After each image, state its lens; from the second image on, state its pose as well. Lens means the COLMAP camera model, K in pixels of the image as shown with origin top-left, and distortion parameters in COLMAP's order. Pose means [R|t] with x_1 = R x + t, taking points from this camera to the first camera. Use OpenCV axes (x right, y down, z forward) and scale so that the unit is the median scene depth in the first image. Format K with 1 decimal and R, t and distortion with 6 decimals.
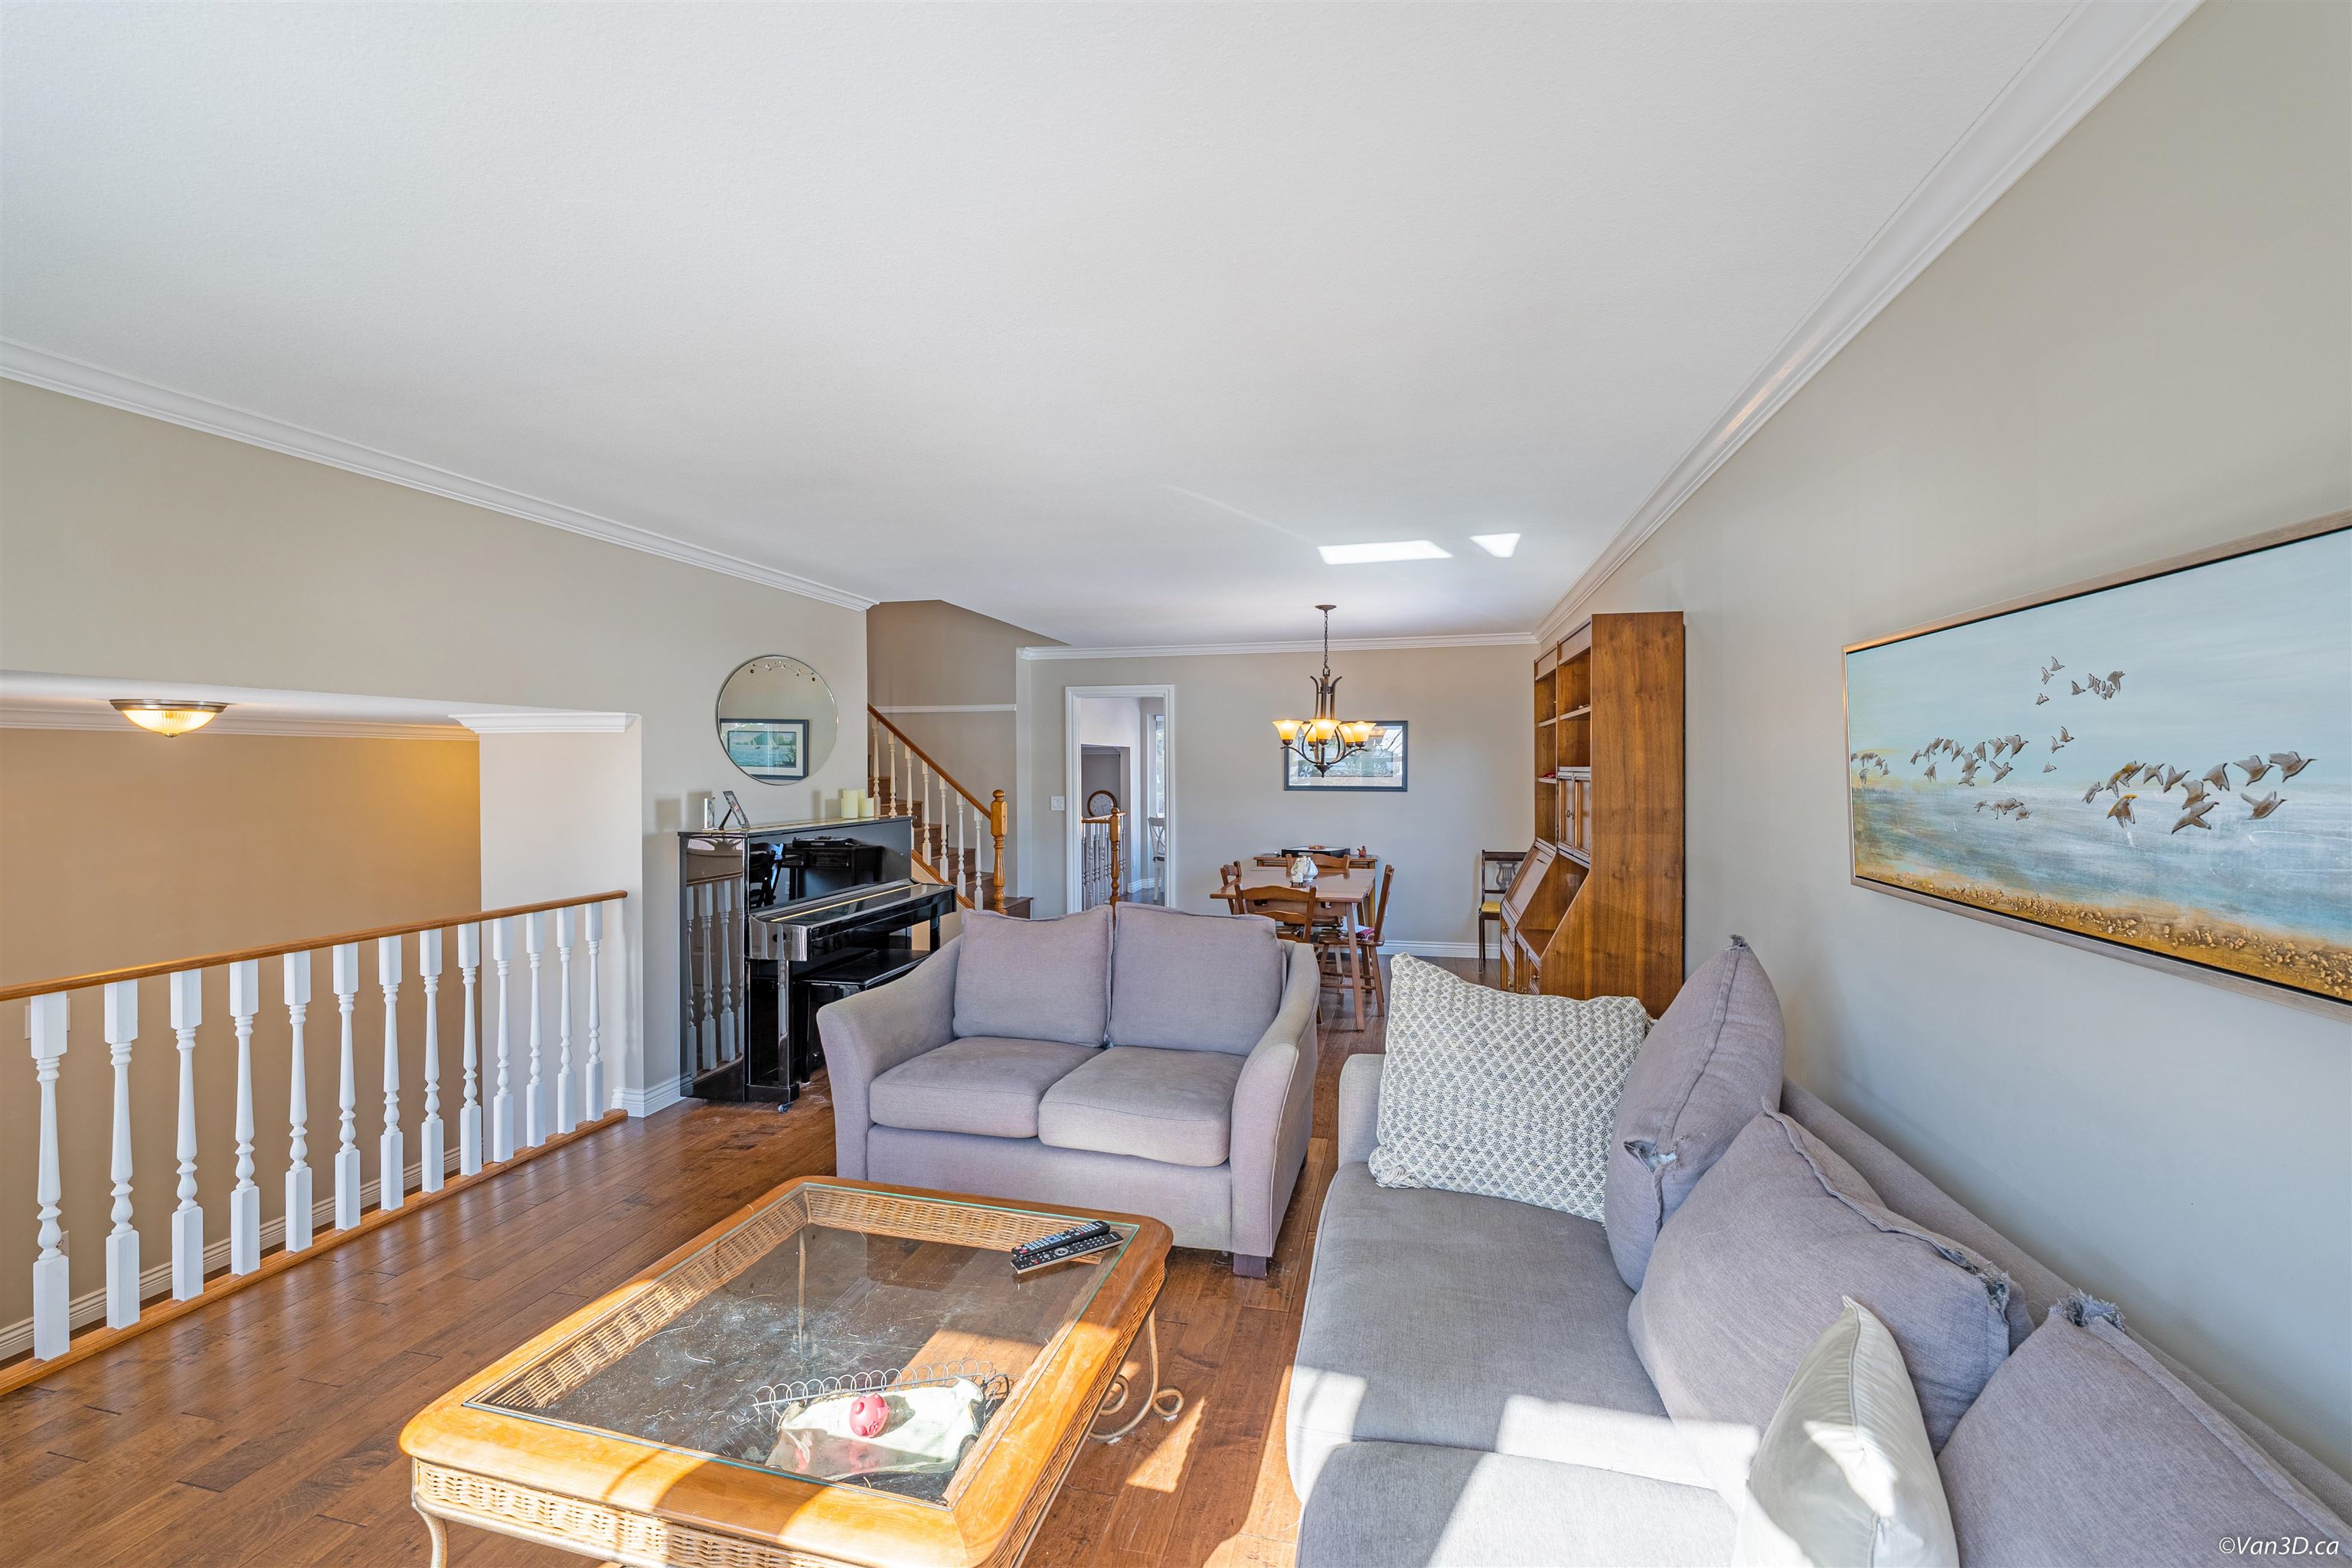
lens RADIAL K [[956.8, 0, 1166.5], [0, 956.8, 777.6], [0, 0, 1]] dist [0.001135, 0.000043]
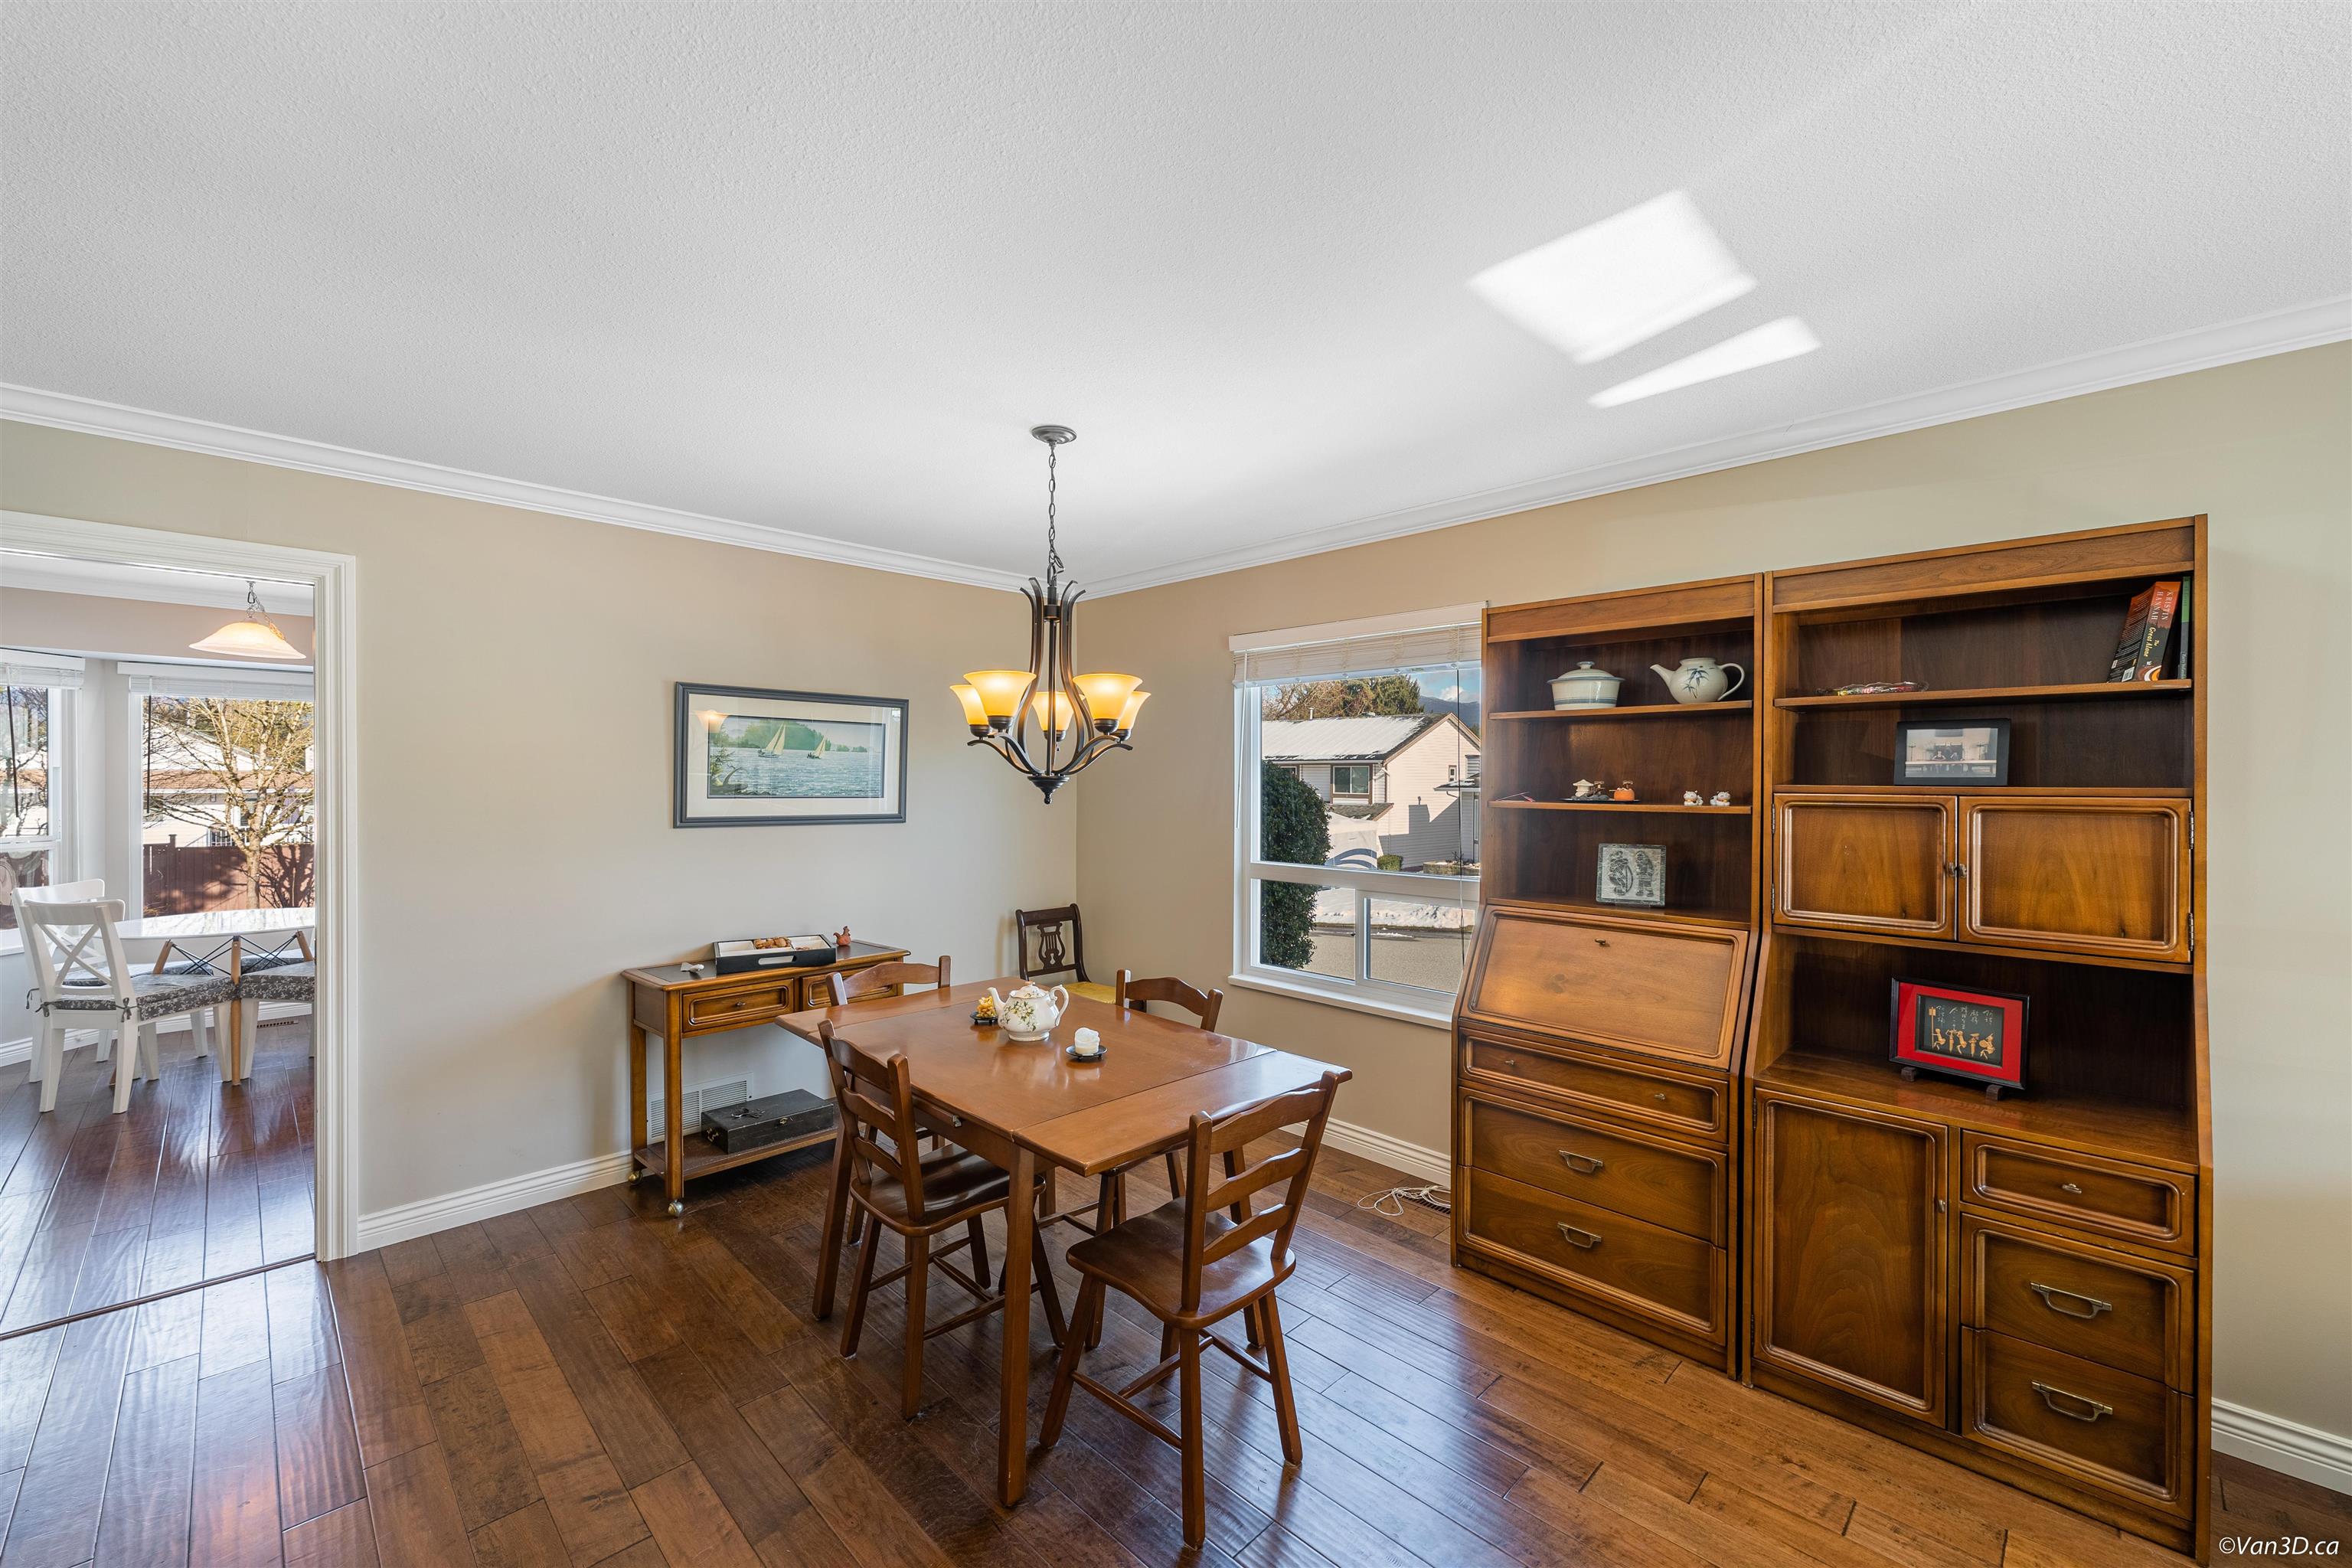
lens RADIAL K [[946.5, 0, 1176.0], [0, 946.5, 784.0], [0, 0, 1]] dist [0.001302, -0.000039]
pose [[0.514503, 0.002893, 0.857484, -0.340981], [0.002265, 0.999986, -0.004733, -0.012040], [-0.857486, 0.004377, 0.514489, 1.241709]]
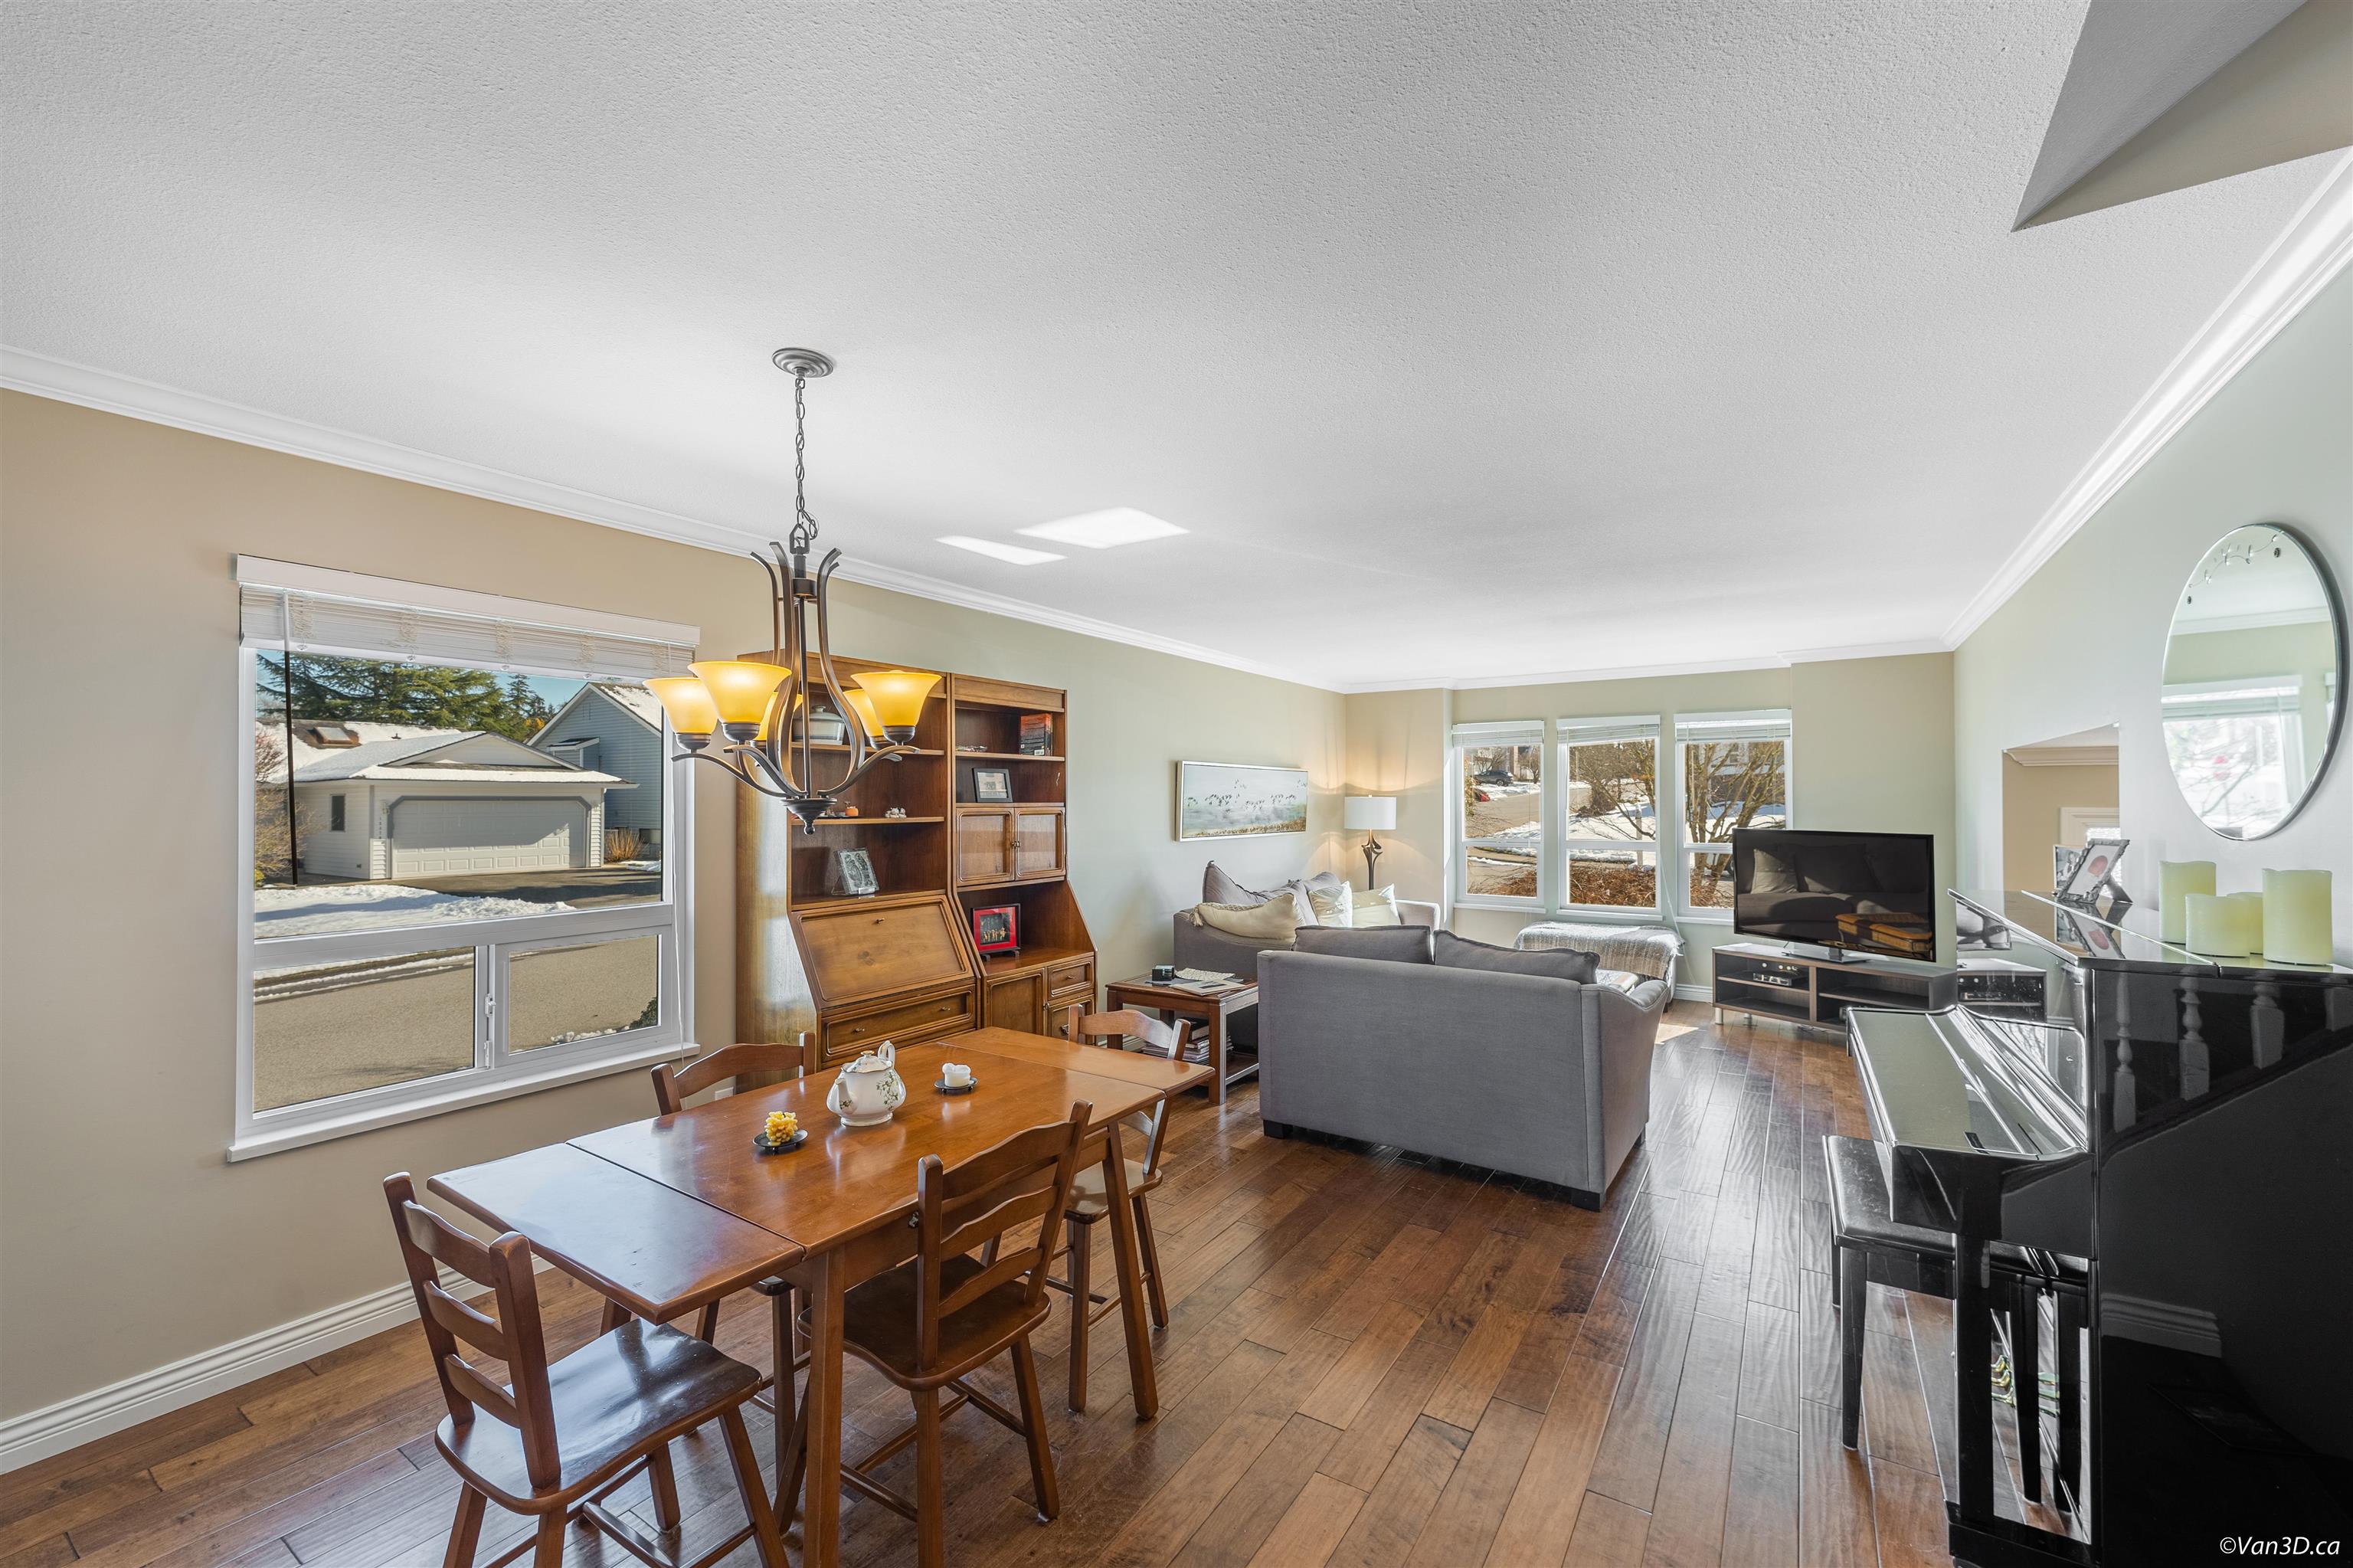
lens RADIAL K [[940.6, 0, 1181.8], [0, 940.6, 809.0], [0, 0, 1]] dist [0.001103, -0.000109]
pose [[-0.943845, -0.004831, 0.330353, -0.146507], [0.004121, 0.999643, 0.026392, -0.036461], [-0.330362, 0.026271, -0.943489, 2.240380]]
